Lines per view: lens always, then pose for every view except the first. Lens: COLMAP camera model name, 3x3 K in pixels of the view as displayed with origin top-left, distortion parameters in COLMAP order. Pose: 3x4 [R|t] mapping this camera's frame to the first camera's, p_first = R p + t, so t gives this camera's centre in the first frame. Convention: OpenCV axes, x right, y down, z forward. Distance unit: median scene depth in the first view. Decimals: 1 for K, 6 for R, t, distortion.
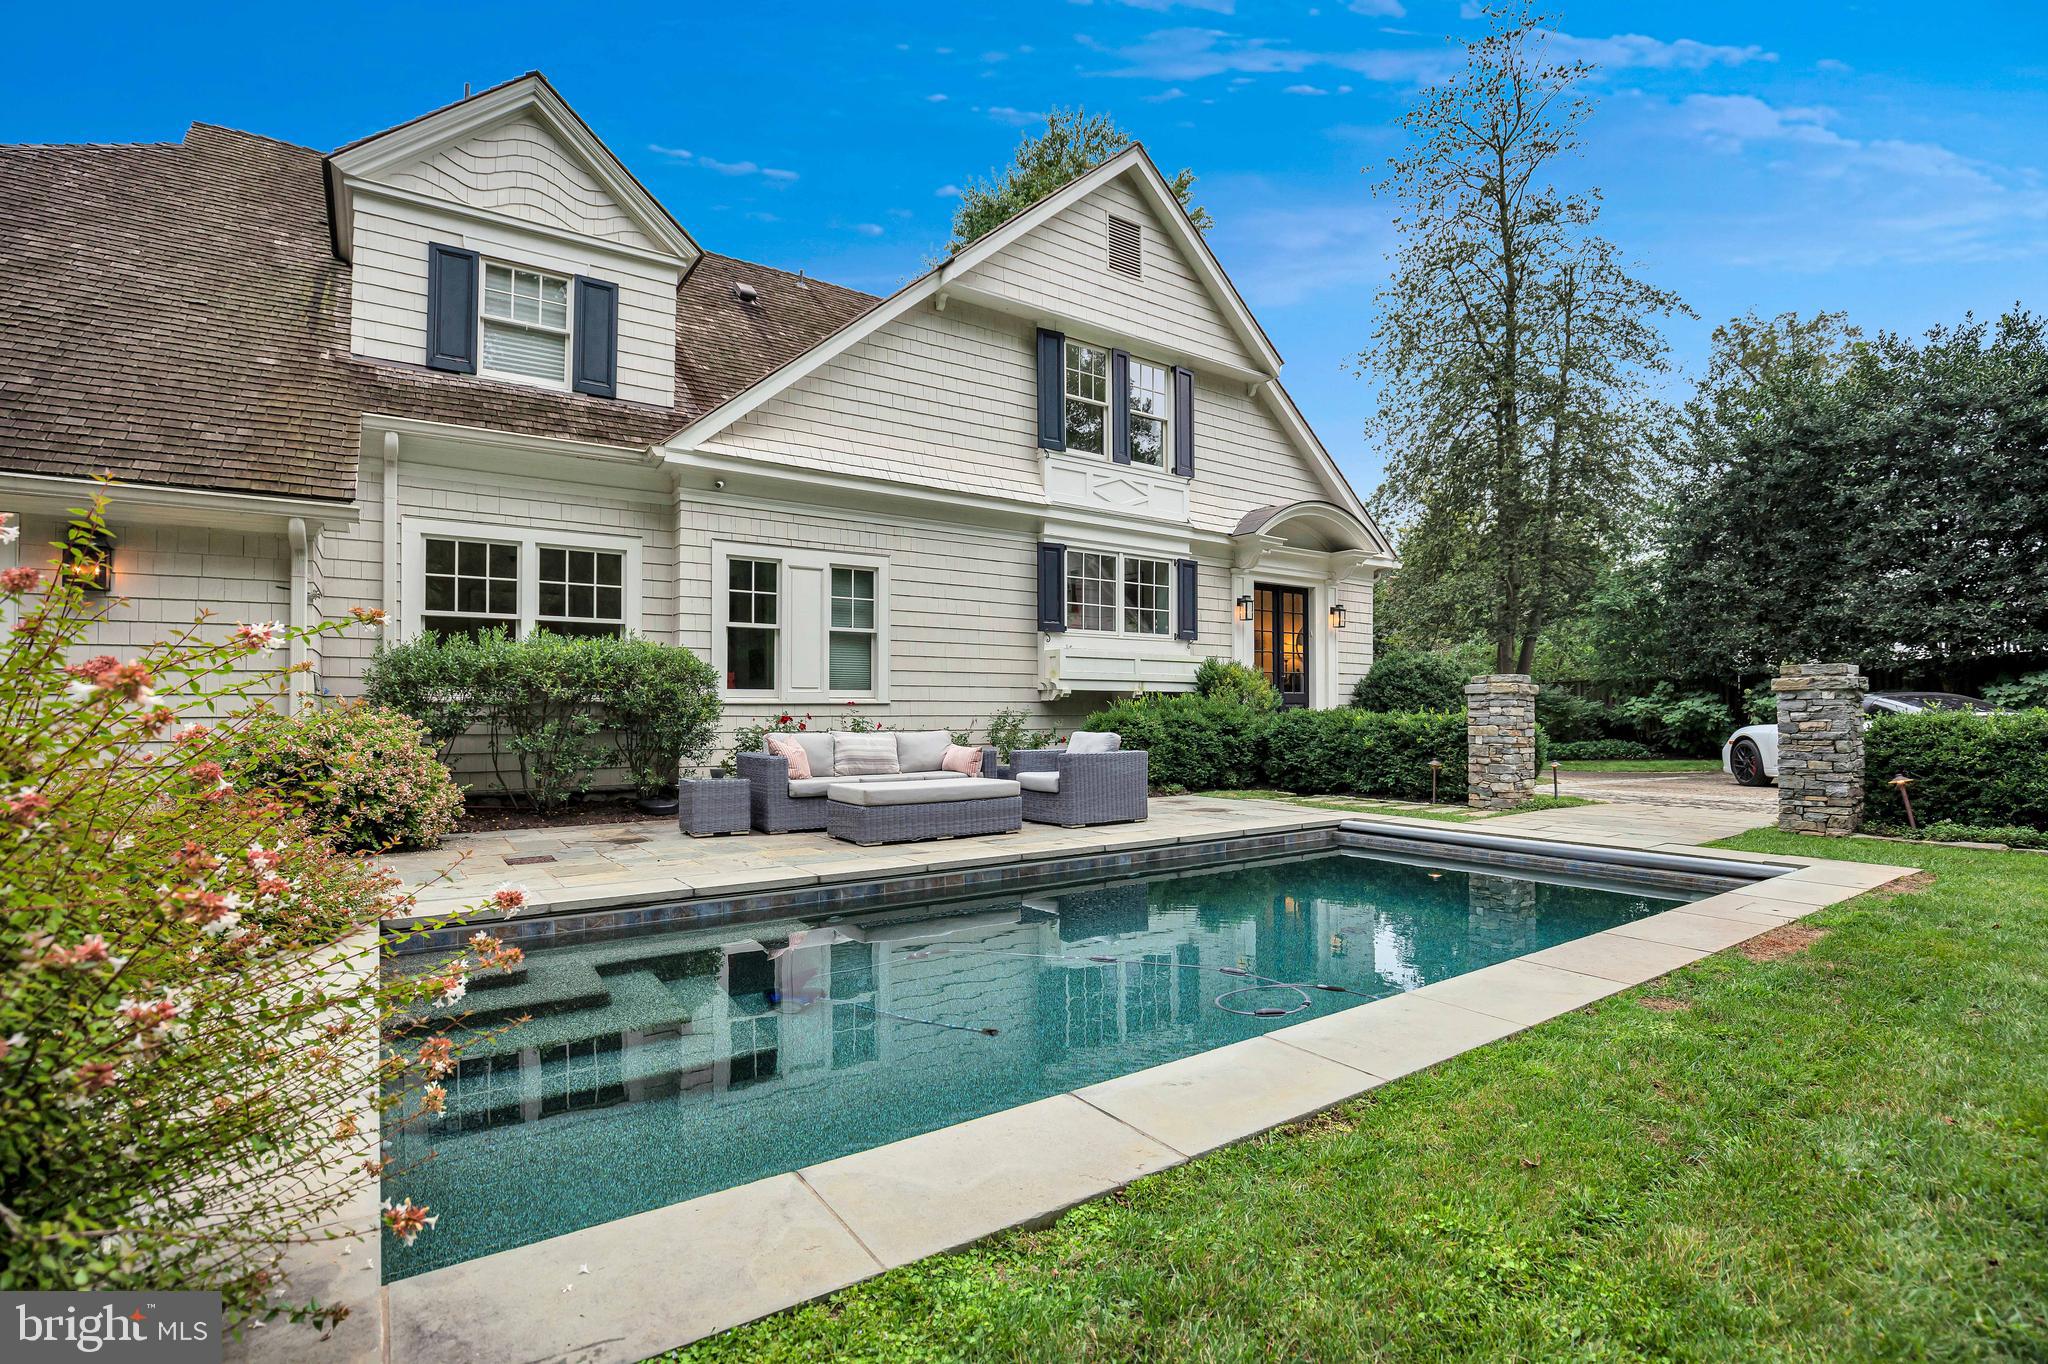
lens RADIAL K [[943.4, 0, 1026.1], [0, 943.4, 691.7], [0, 0, 1]] dist [-0.035932, 0.007367]
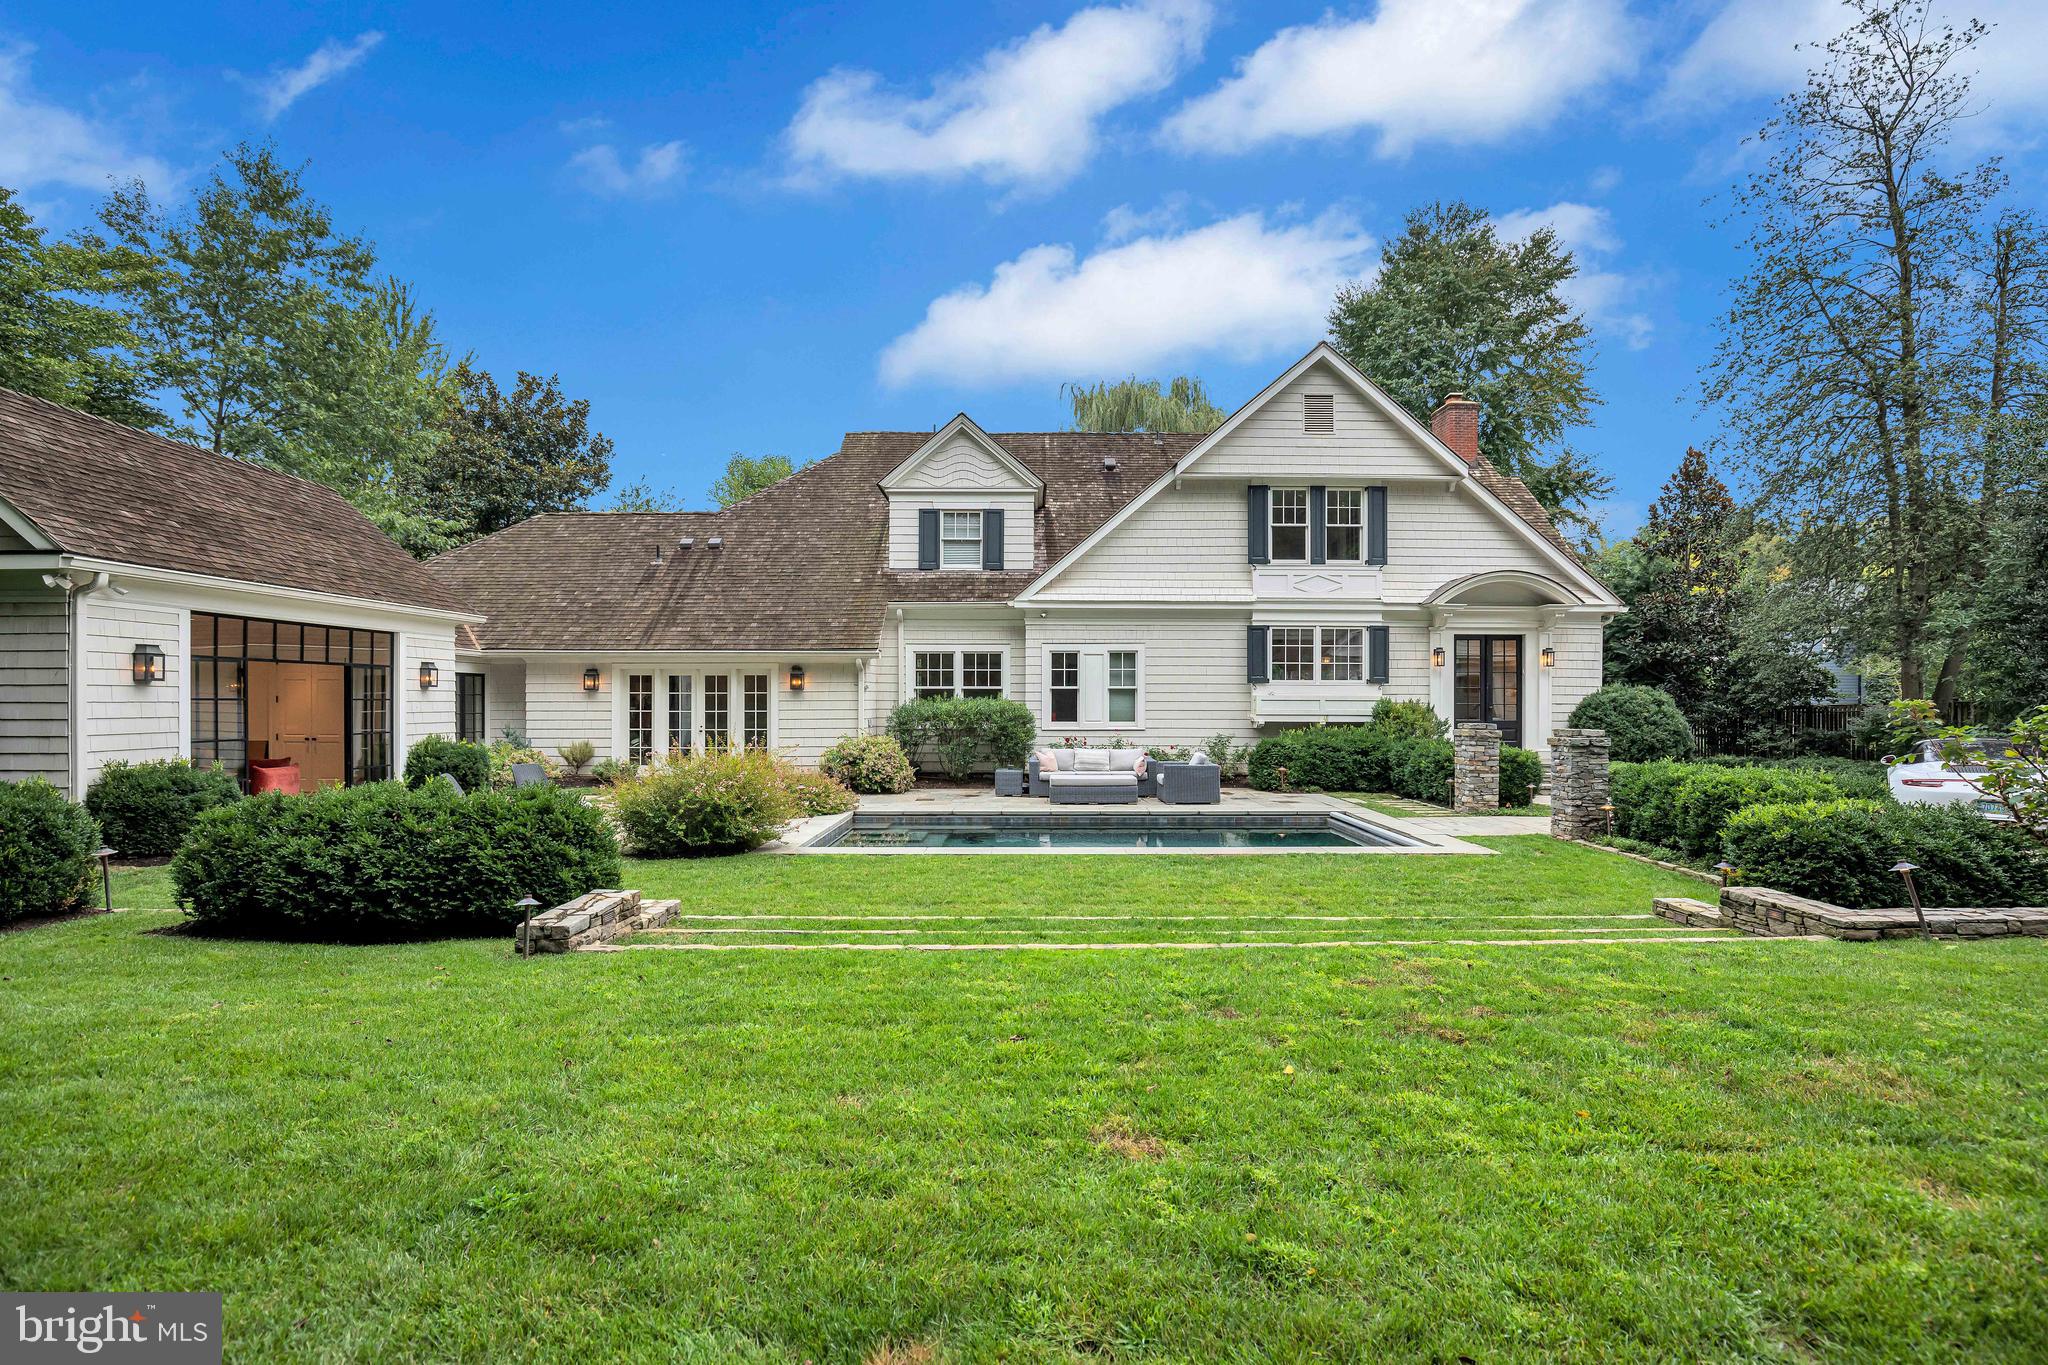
lens RADIAL K [[937.7, 0, 1031.2], [0, 937.7, 696.6], [0, 0, 1]] dist [-0.028999, 0.000748]
pose [[0.821451, 0.002013, -0.570276, 0.645828], [0.008628, 0.999835, 0.015957, -0.075109], [0.570214, -0.018028, 0.821298, -0.507309]]
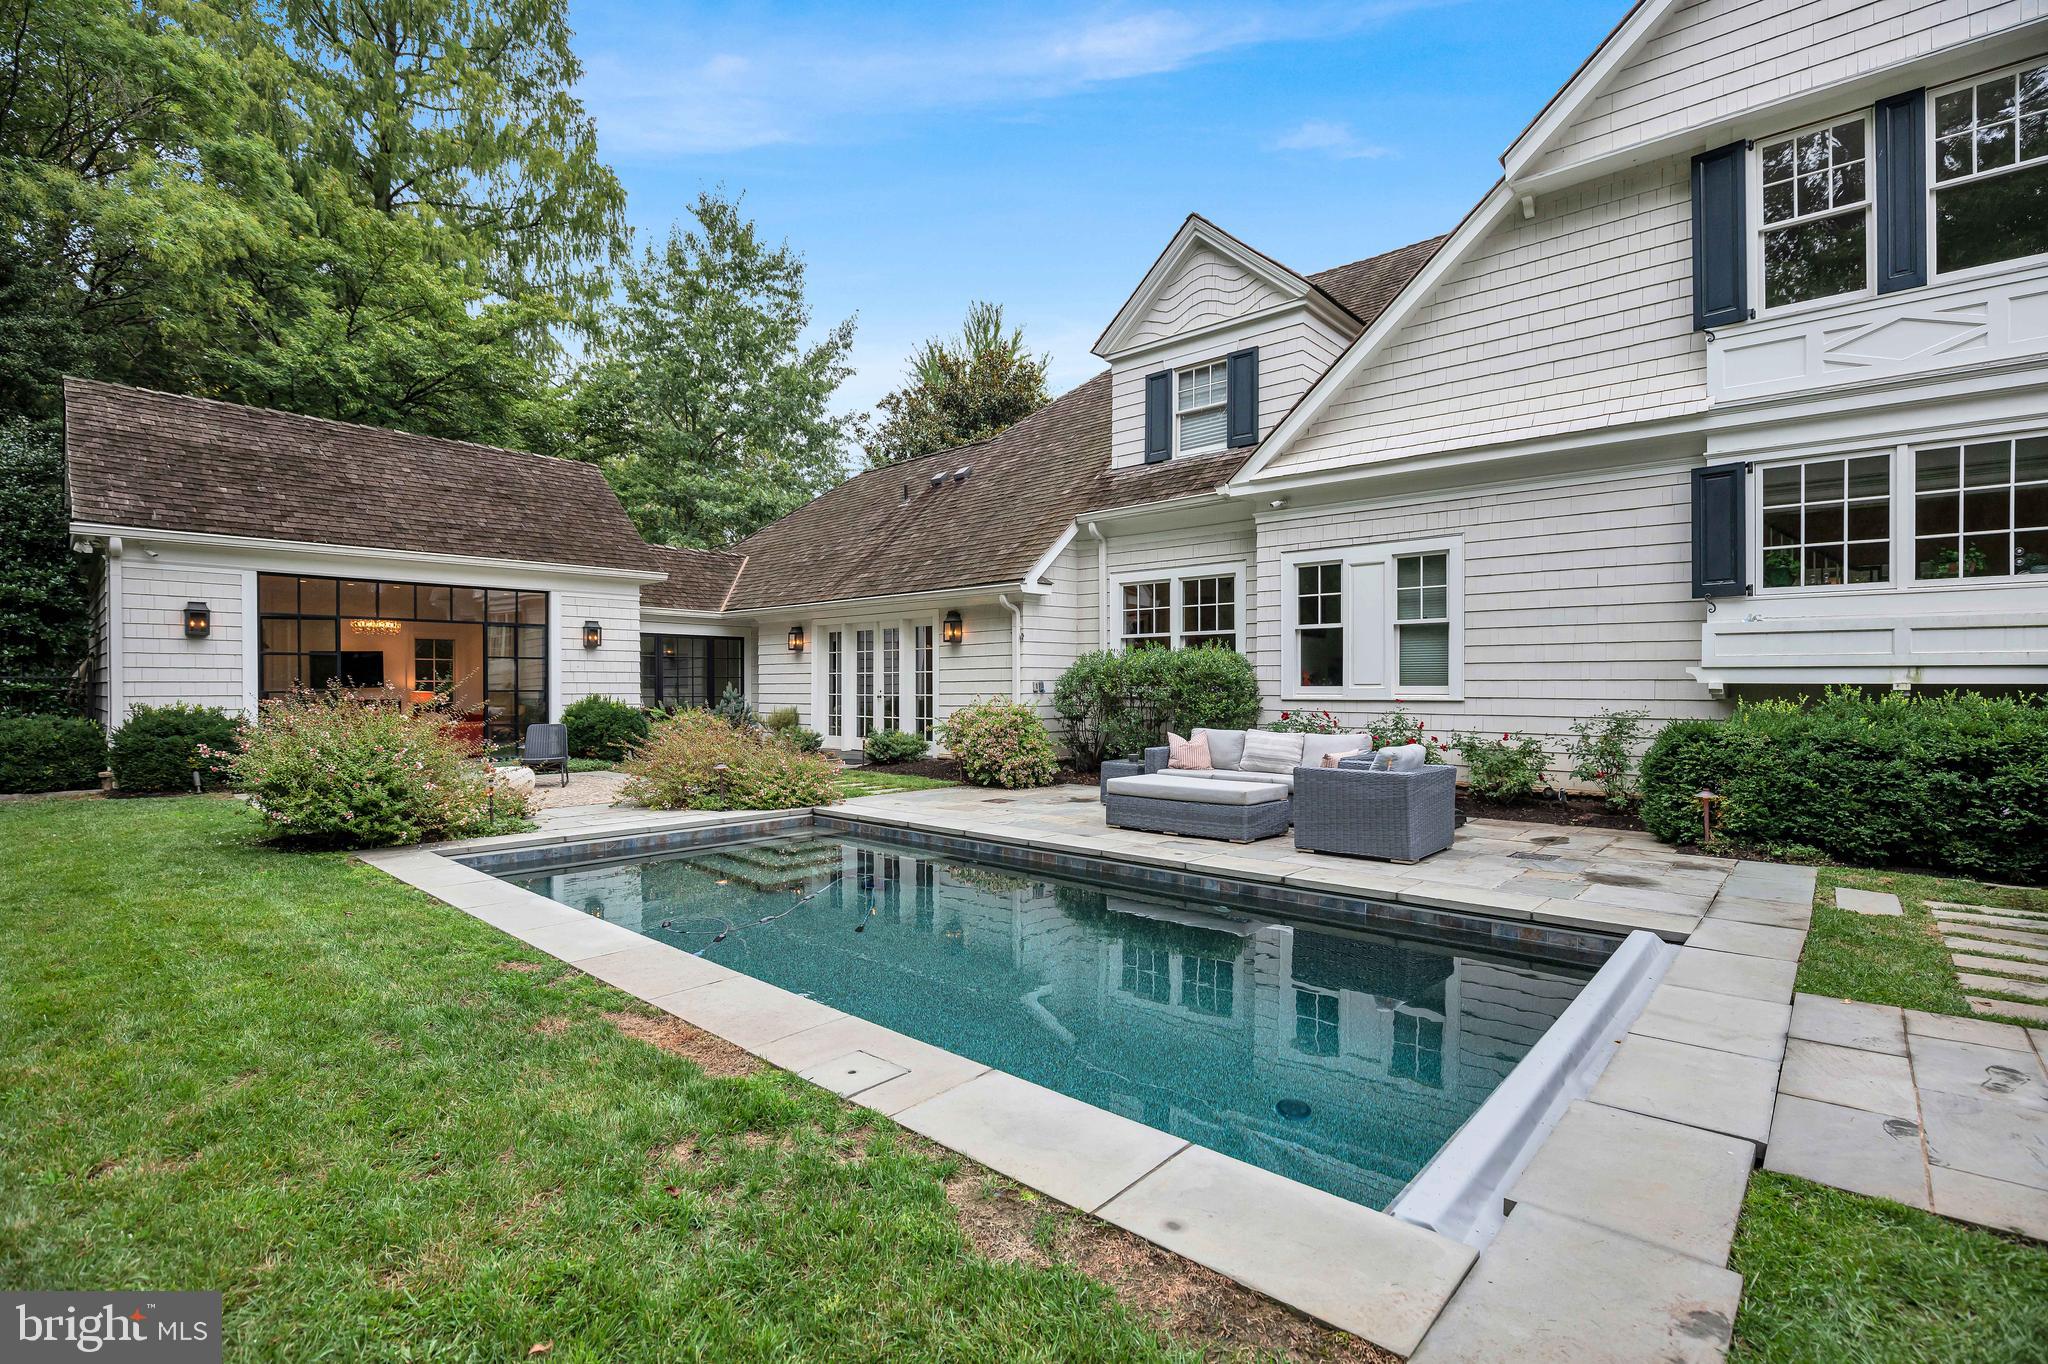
lens RADIAL K [[943.4, 0, 1026.1], [0, 943.4, 691.7], [0, 0, 1]] dist [-0.035932, 0.007367]
pose [[0.228108, 0.009622, -0.973588, 0.610143], [0.020920, 0.999672, 0.014781, -0.017155], [0.973411, -0.023739, 0.227832, 0.391703]]
